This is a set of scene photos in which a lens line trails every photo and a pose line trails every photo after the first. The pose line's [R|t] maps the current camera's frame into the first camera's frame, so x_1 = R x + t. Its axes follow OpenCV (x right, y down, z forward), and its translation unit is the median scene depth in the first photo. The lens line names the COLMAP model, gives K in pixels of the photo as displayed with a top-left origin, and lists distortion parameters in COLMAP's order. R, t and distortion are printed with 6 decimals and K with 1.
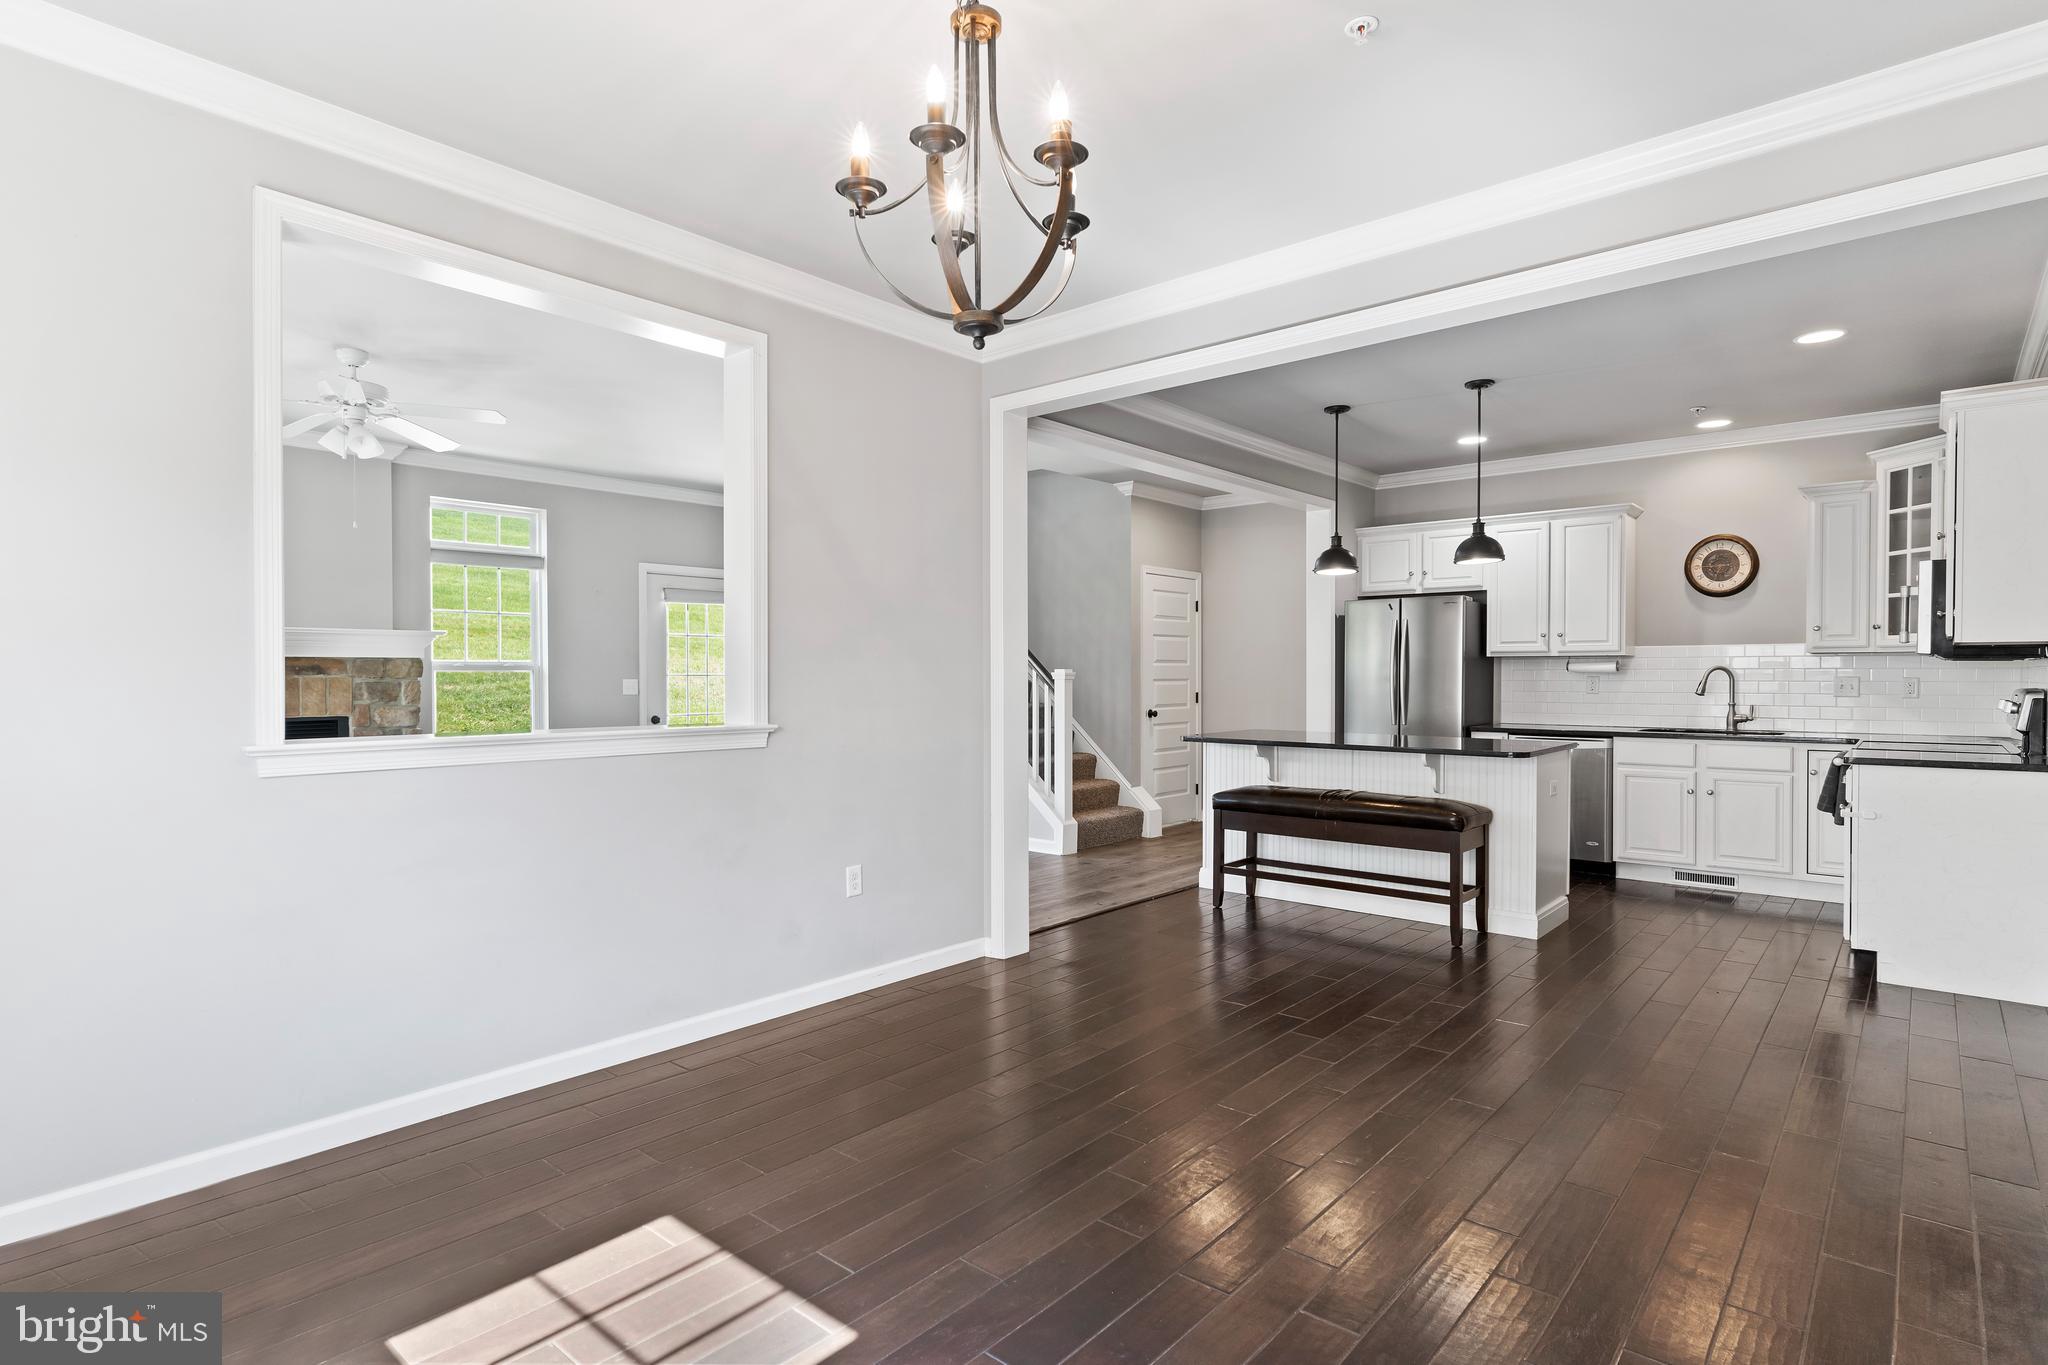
lens RADIAL K [[1047.9, 0, 1012.7], [0, 1047.9, 679.1], [0, 0, 1]] dist [-0.010246, 0.001979]
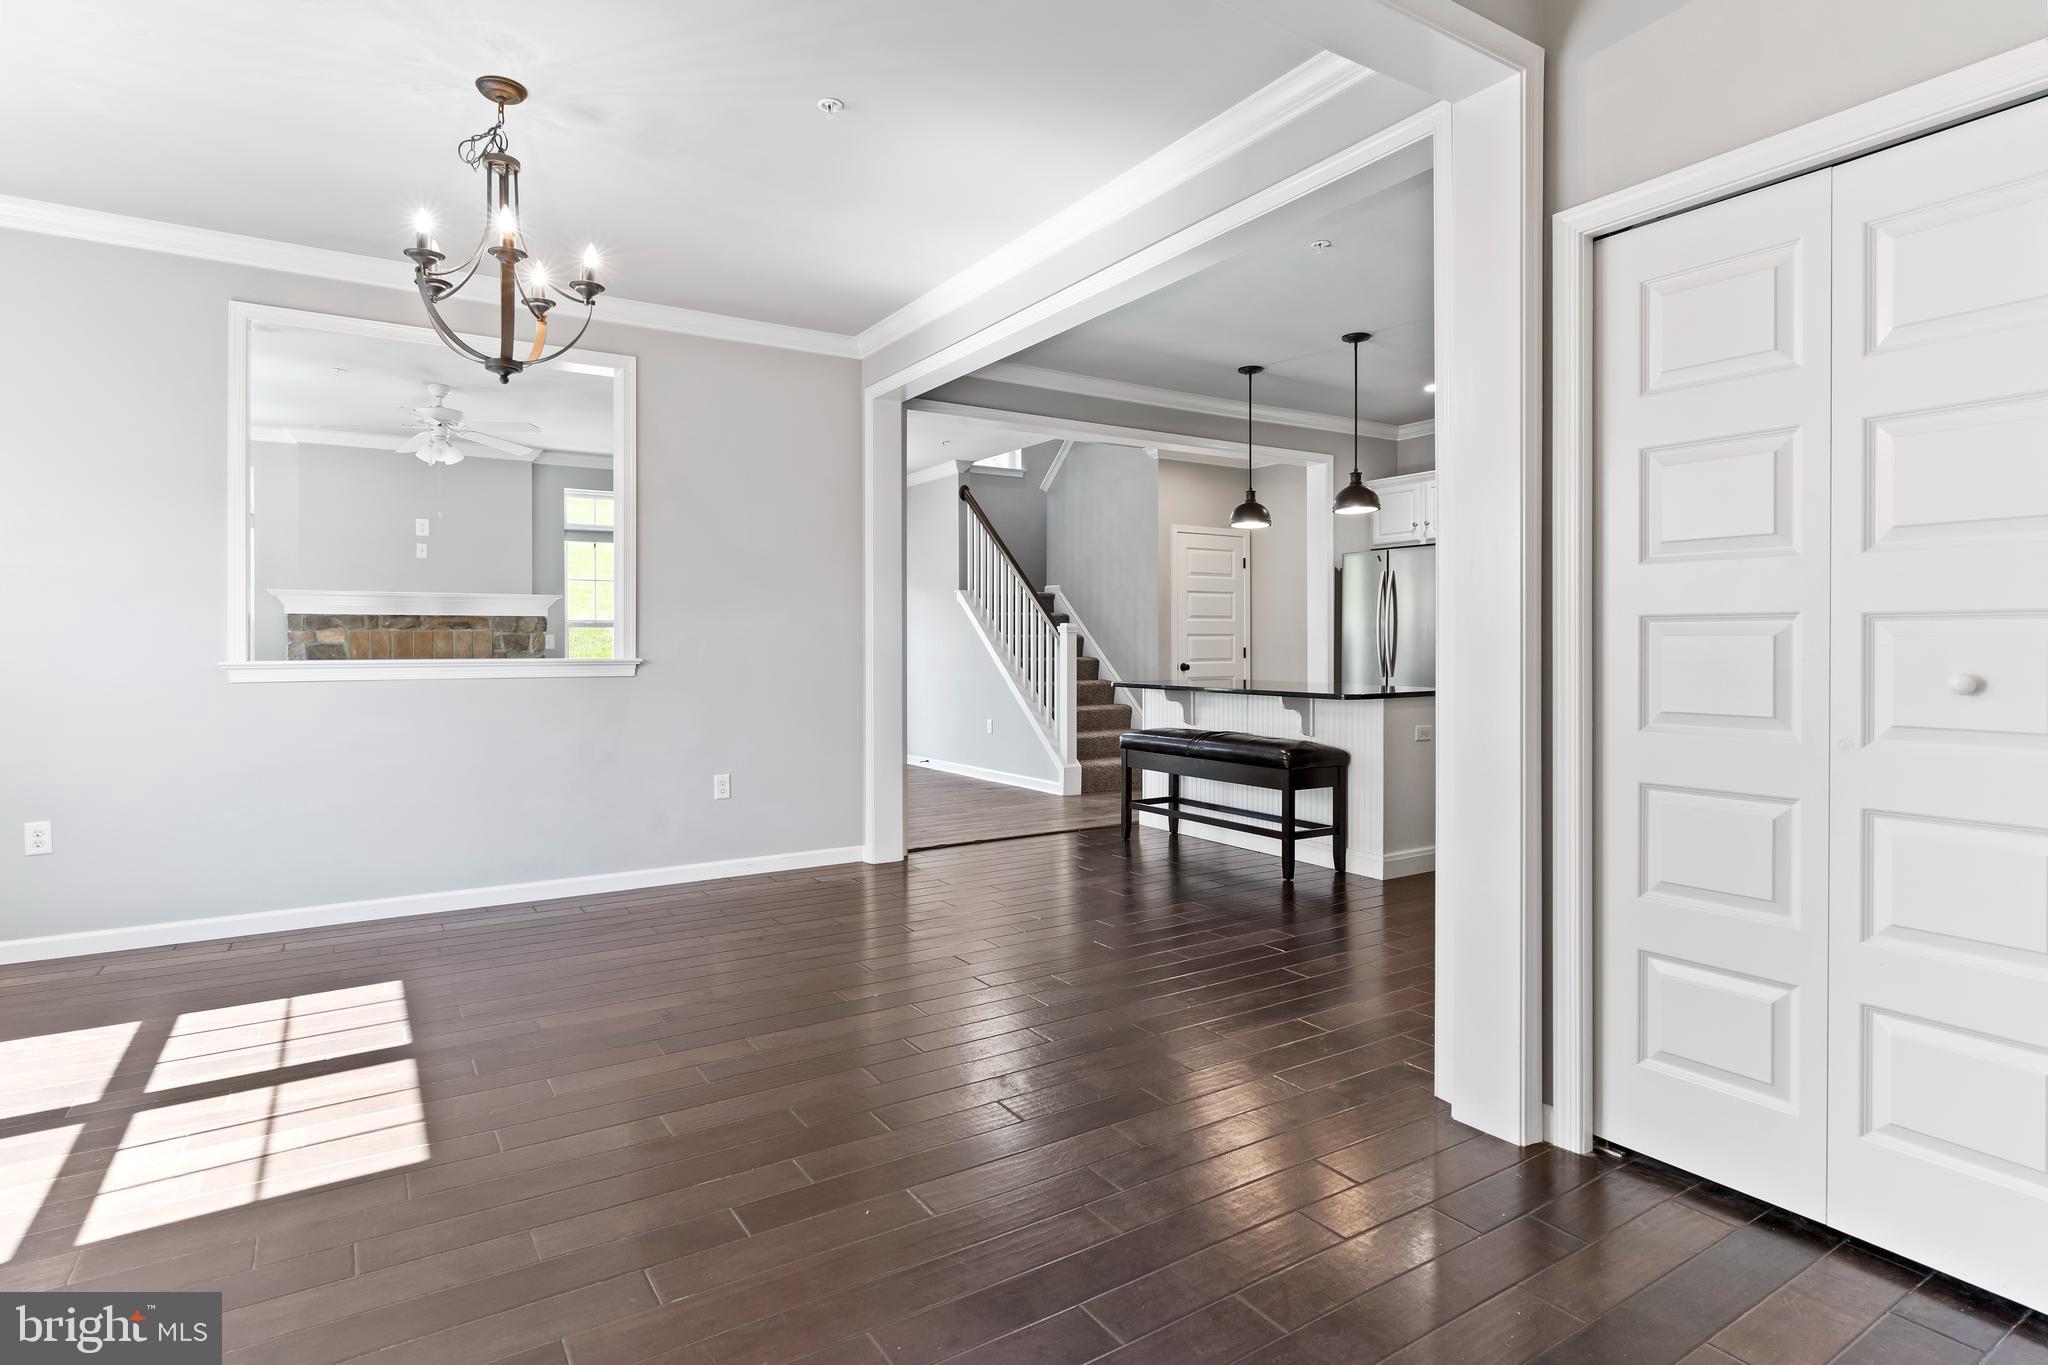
lens RADIAL K [[1047.9, 0, 1002.9], [0, 1047.9, 628.6], [0, 0, 1]] dist [-0.010246, 0.001979]
pose [[0.958880, -0.005008, -0.283766, 0.340183], [0.000040, 0.999847, -0.017512, 0.017521], [0.283810, 0.016780, 0.958734, -0.064374]]
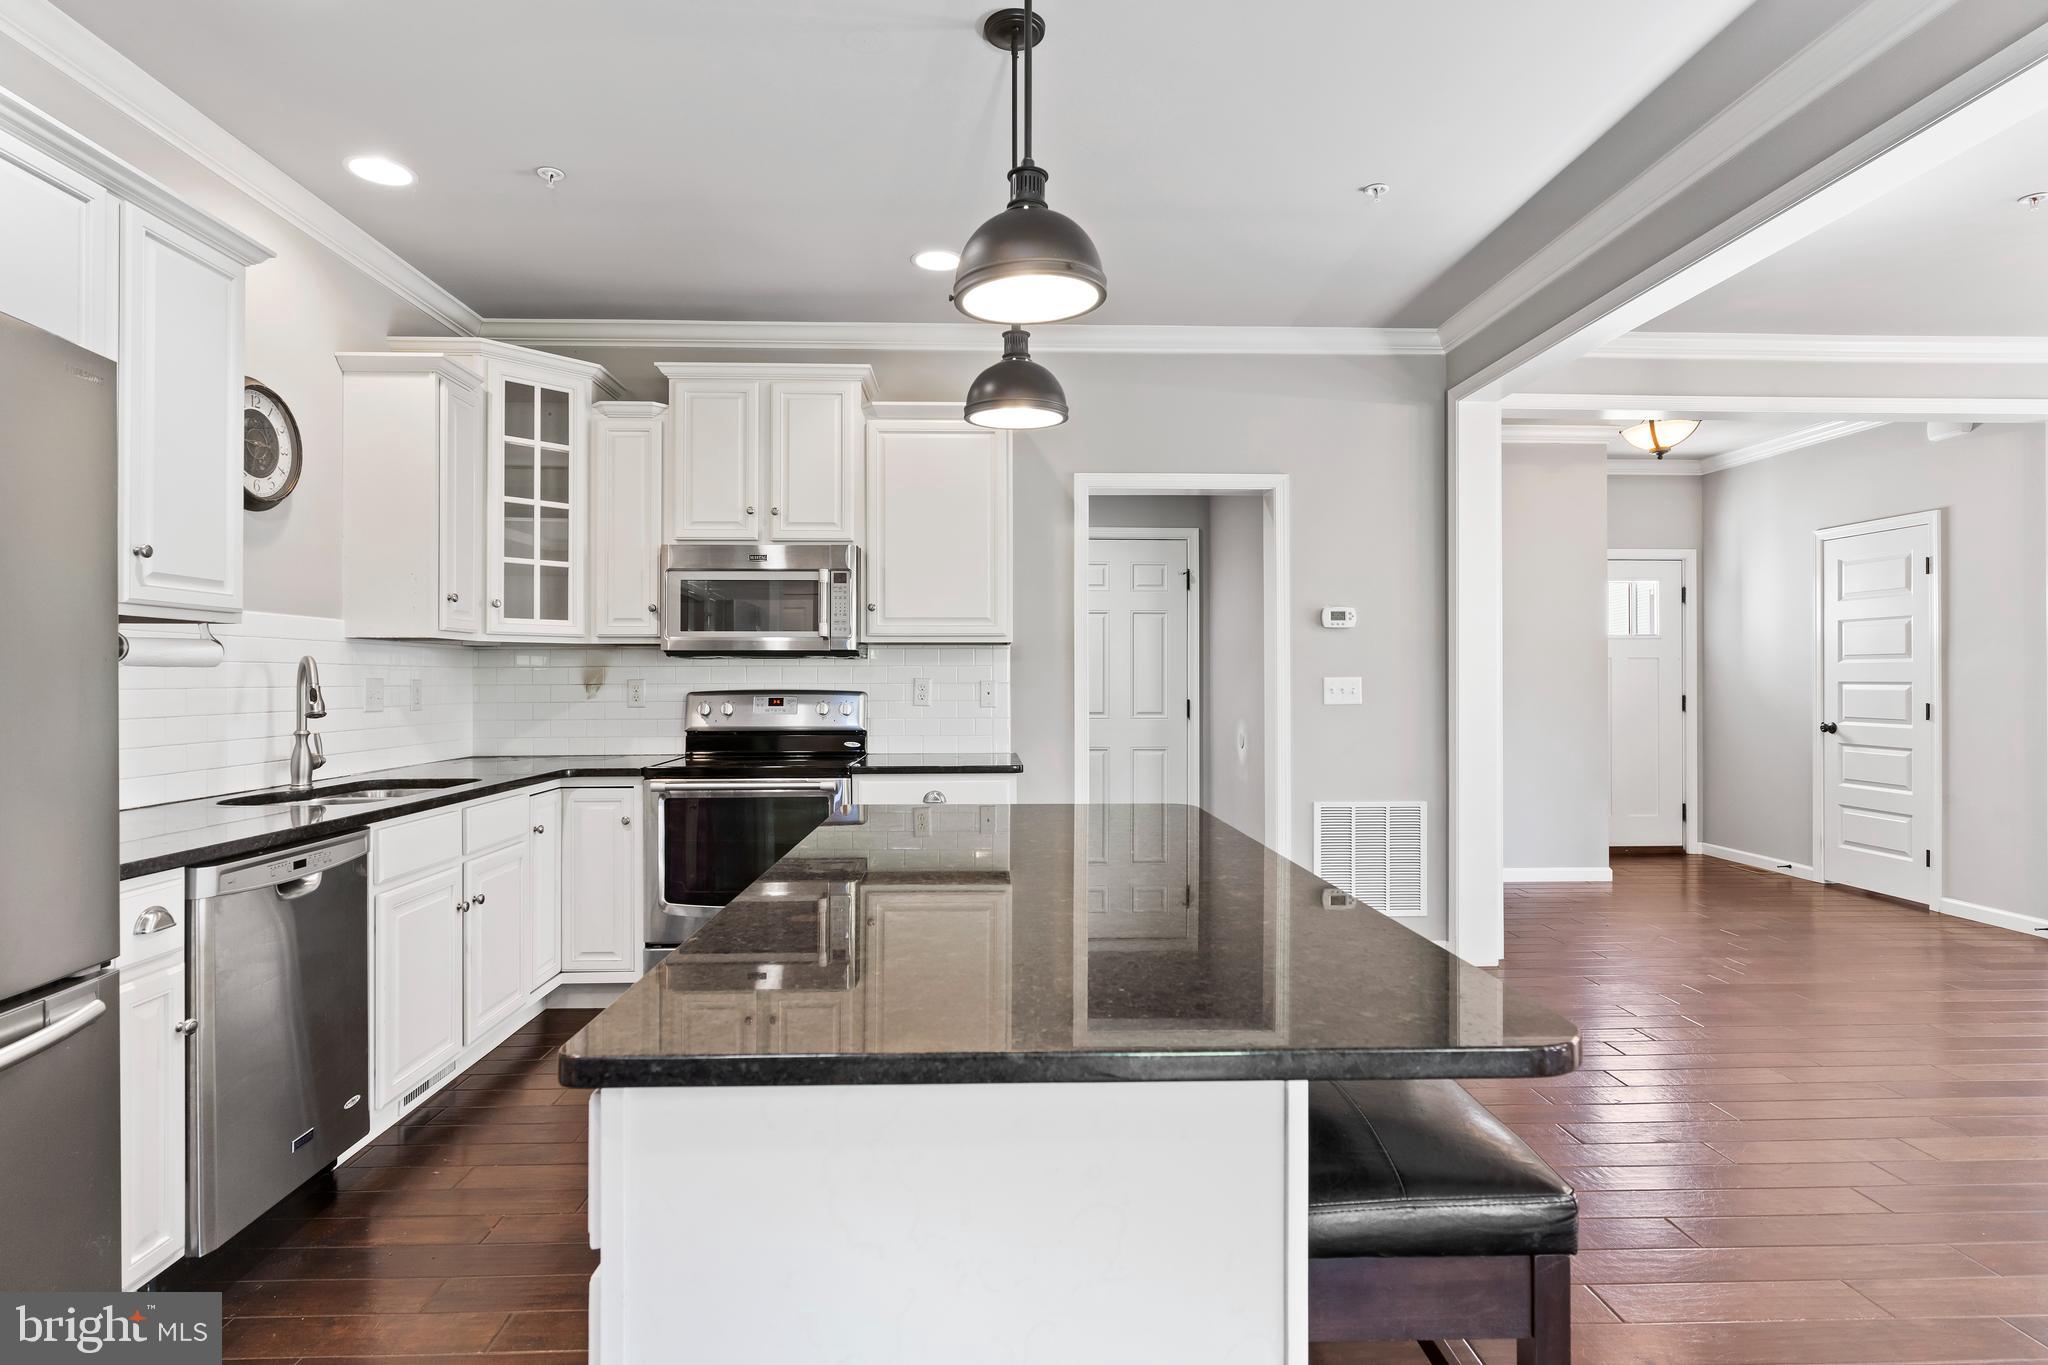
lens RADIAL K [[1047.9, 0, 1011.6], [0, 1047.9, 673.0], [0, 0, 1]] dist [-0.010246, 0.001979]
pose [[-0.684993, 0.004862, 0.728533, 0.099263], [0.004836, 0.999986, -0.002126, -0.002119], [-0.728534, 0.002067, -0.685007, 1.102185]]
